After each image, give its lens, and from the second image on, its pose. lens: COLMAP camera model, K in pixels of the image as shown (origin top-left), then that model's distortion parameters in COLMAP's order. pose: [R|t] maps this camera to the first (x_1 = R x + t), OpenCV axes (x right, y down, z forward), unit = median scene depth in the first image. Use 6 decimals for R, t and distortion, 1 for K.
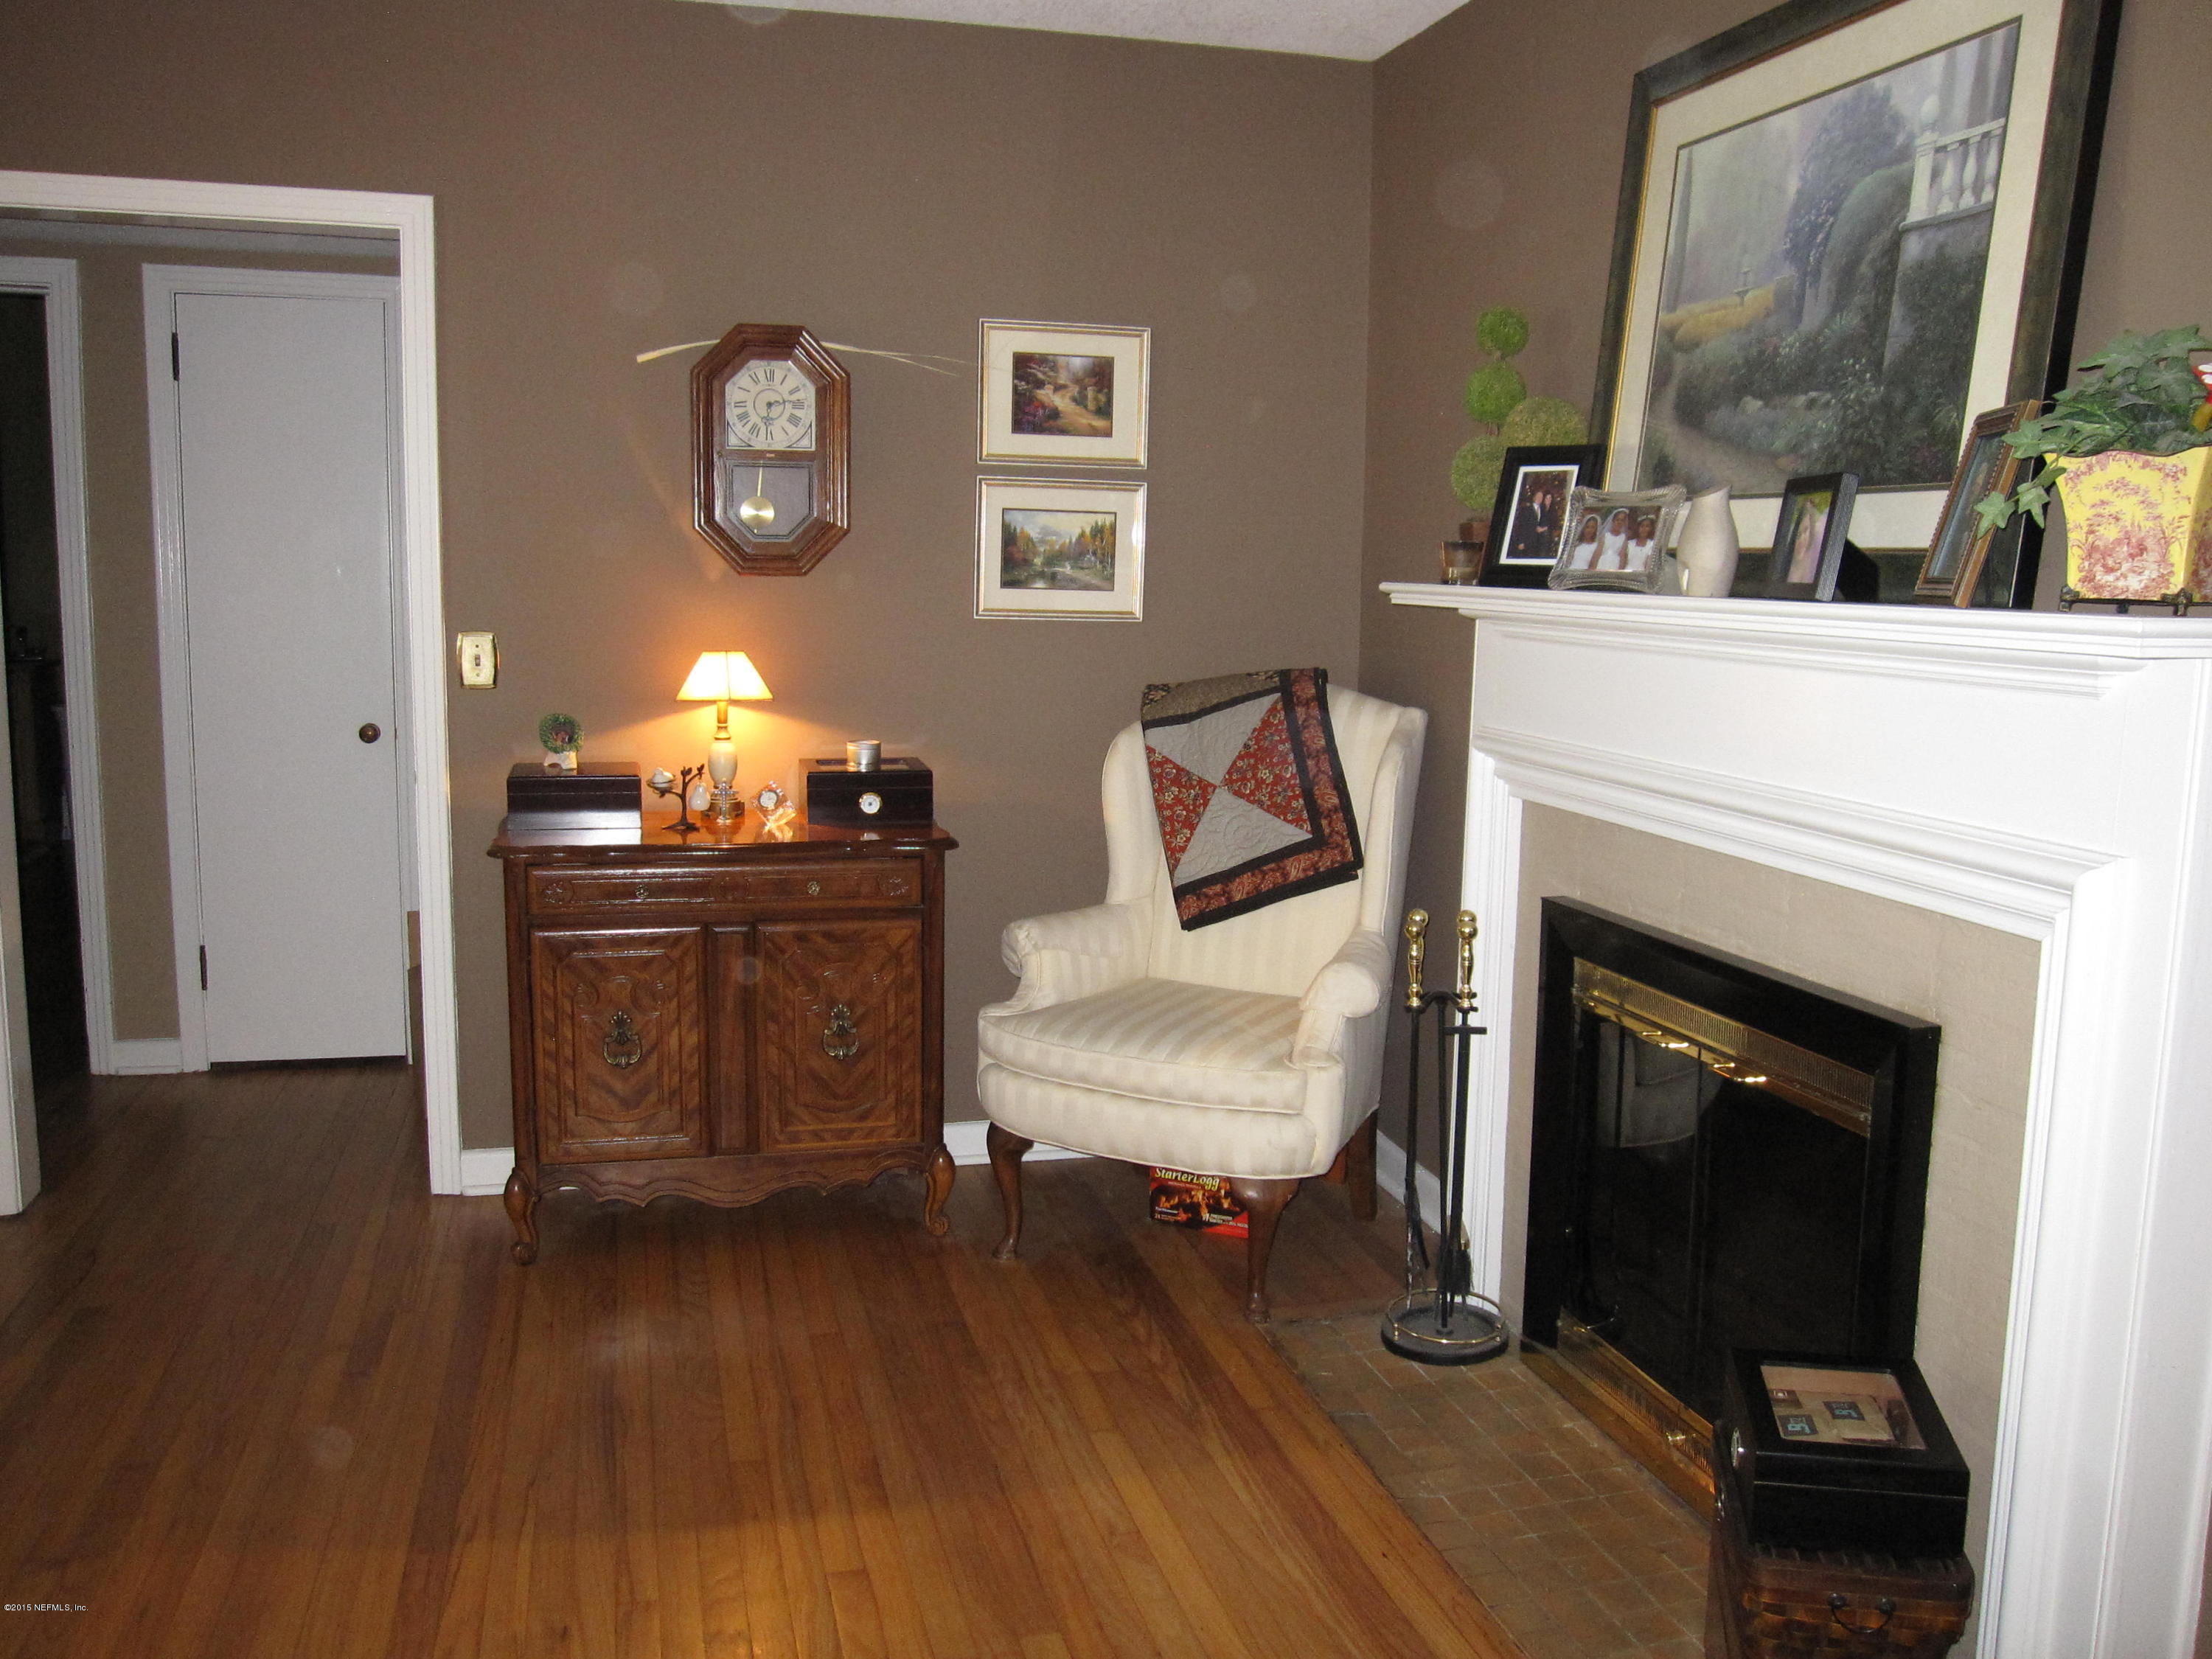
lens RADIAL K [[1841.6, 0, 1099.2], [0, 1841.6, 826.8], [0, 0, 1]] dist [-0.069676, 0.033201]
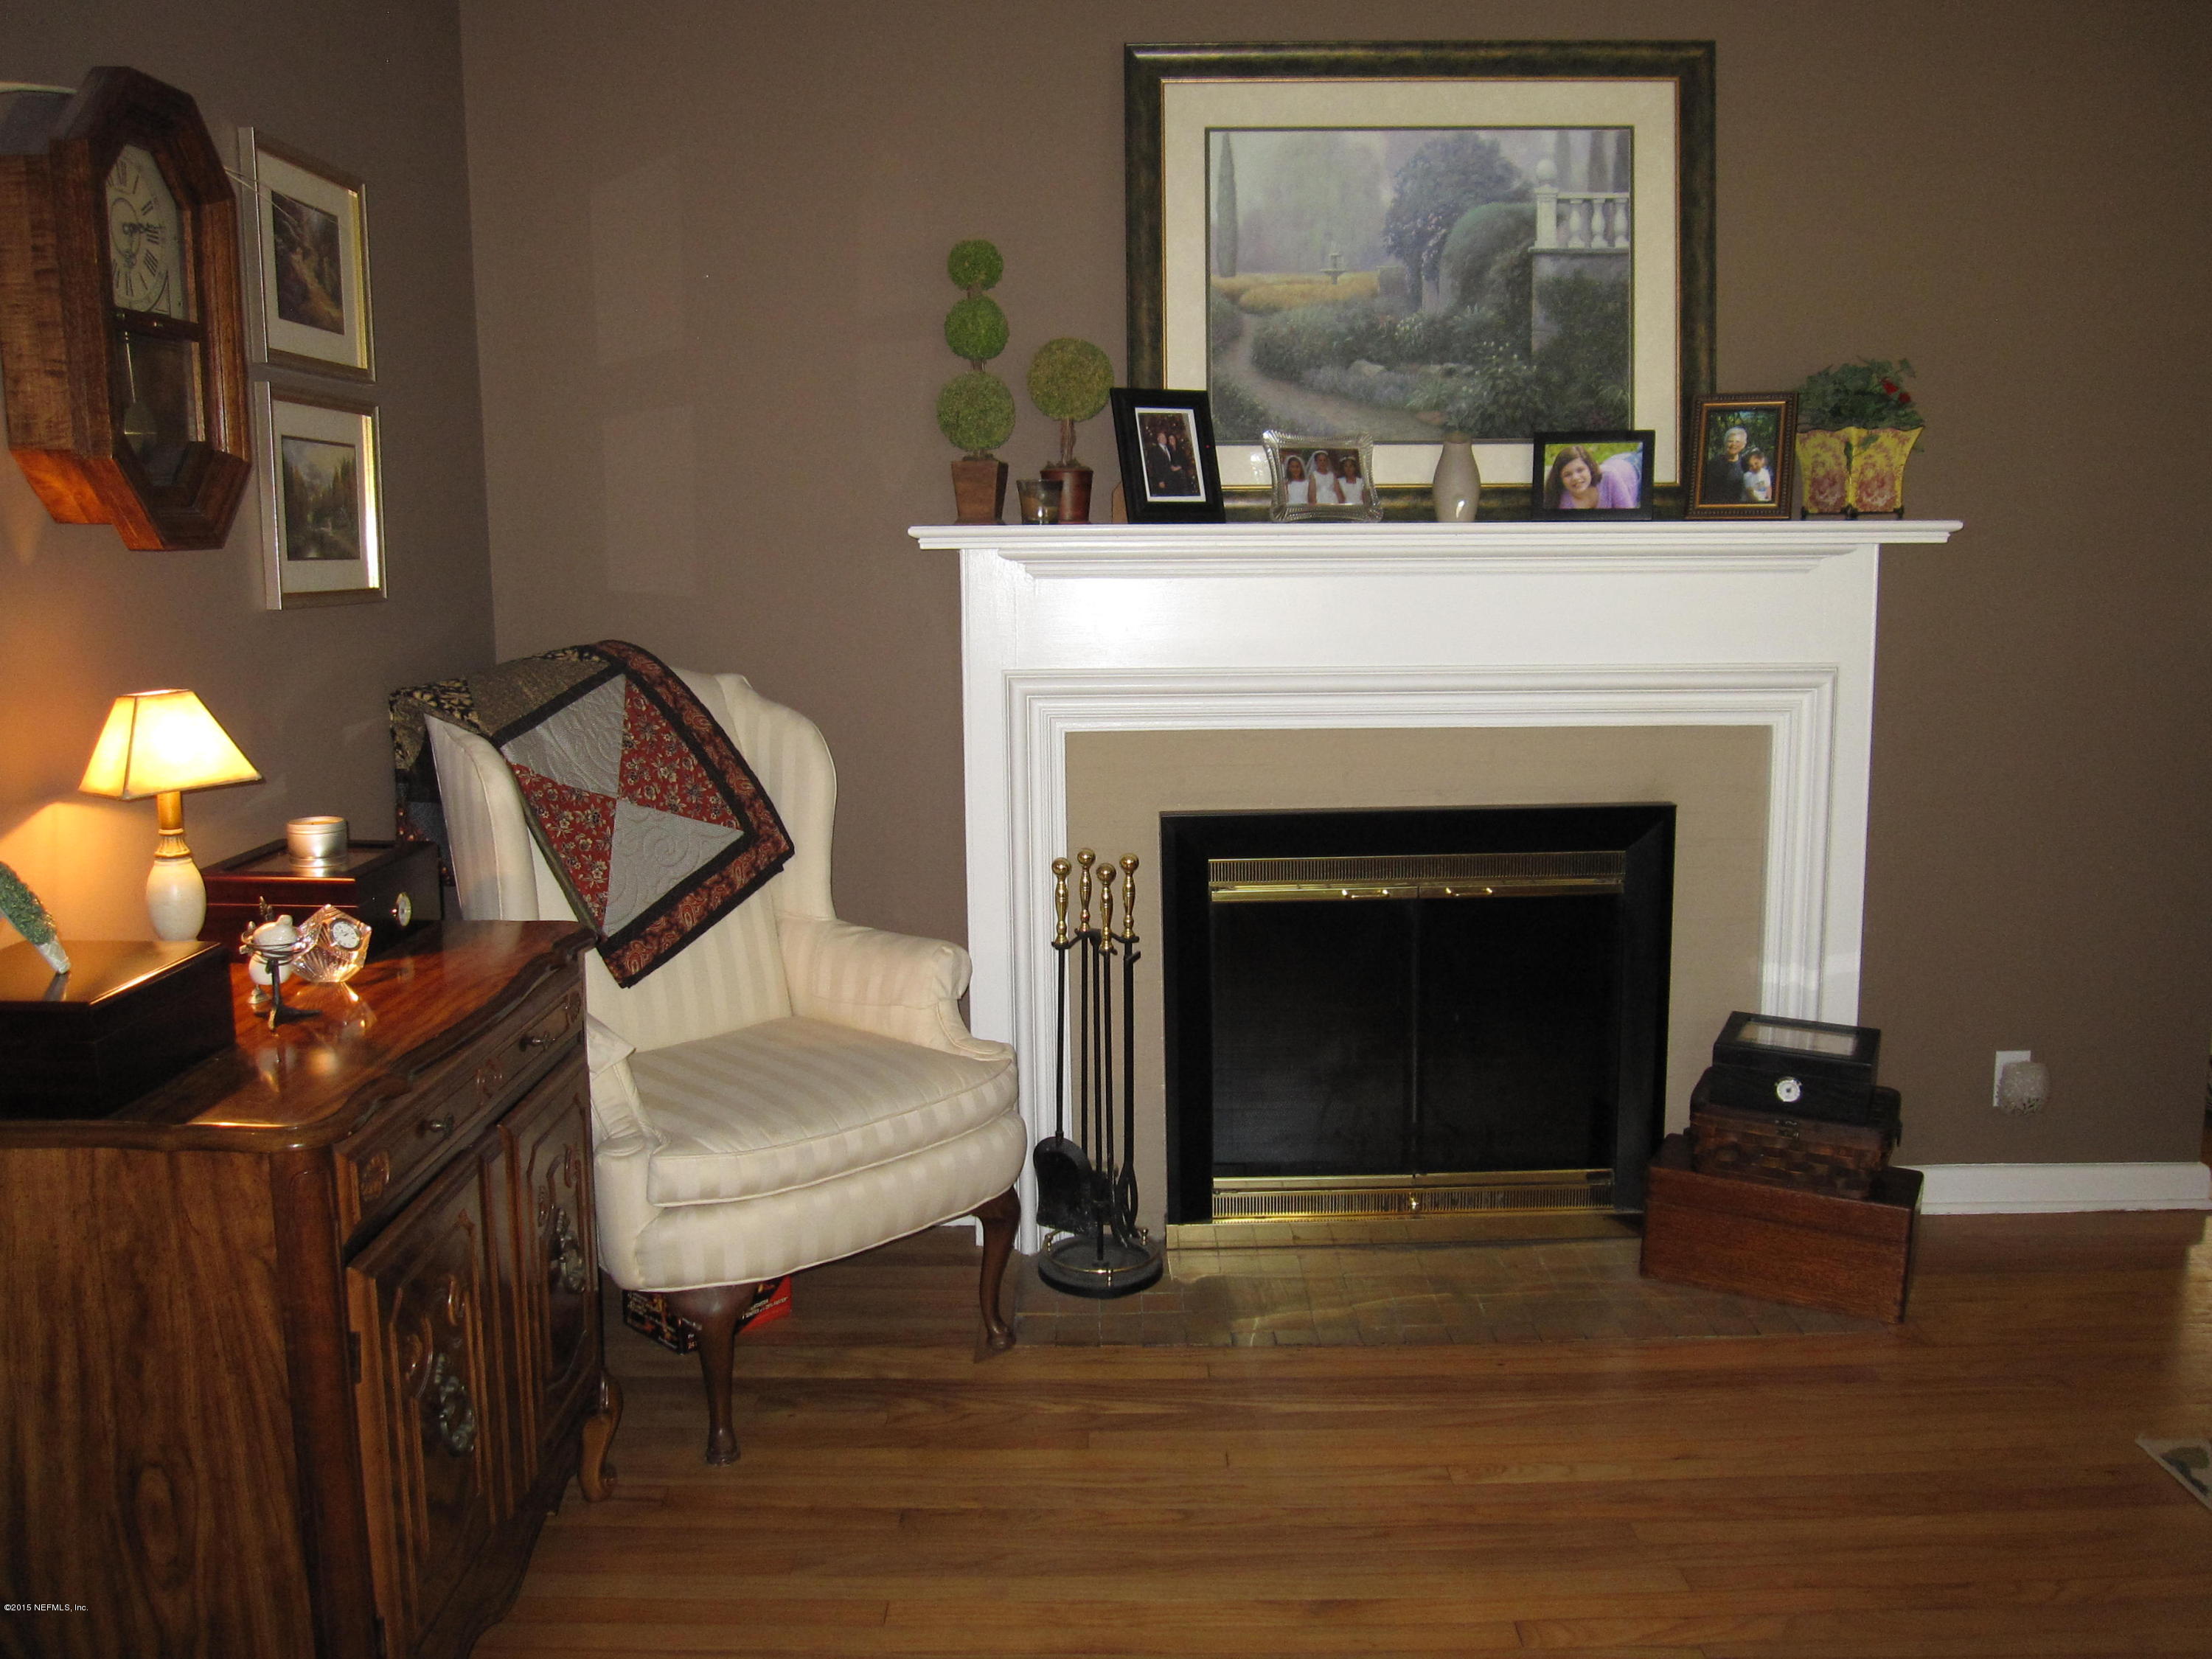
lens RADIAL K [[1841.6, 0, 1108.9], [0, 1841.6, 829.6], [0, 0, 1]] dist [-0.069676, 0.033201]
pose [[0.249161, -0.176462, 0.952250, -0.946316], [0.152852, 0.978101, 0.141258, -0.131454], [-0.956324, 0.110358, 0.270678, 0.889979]]
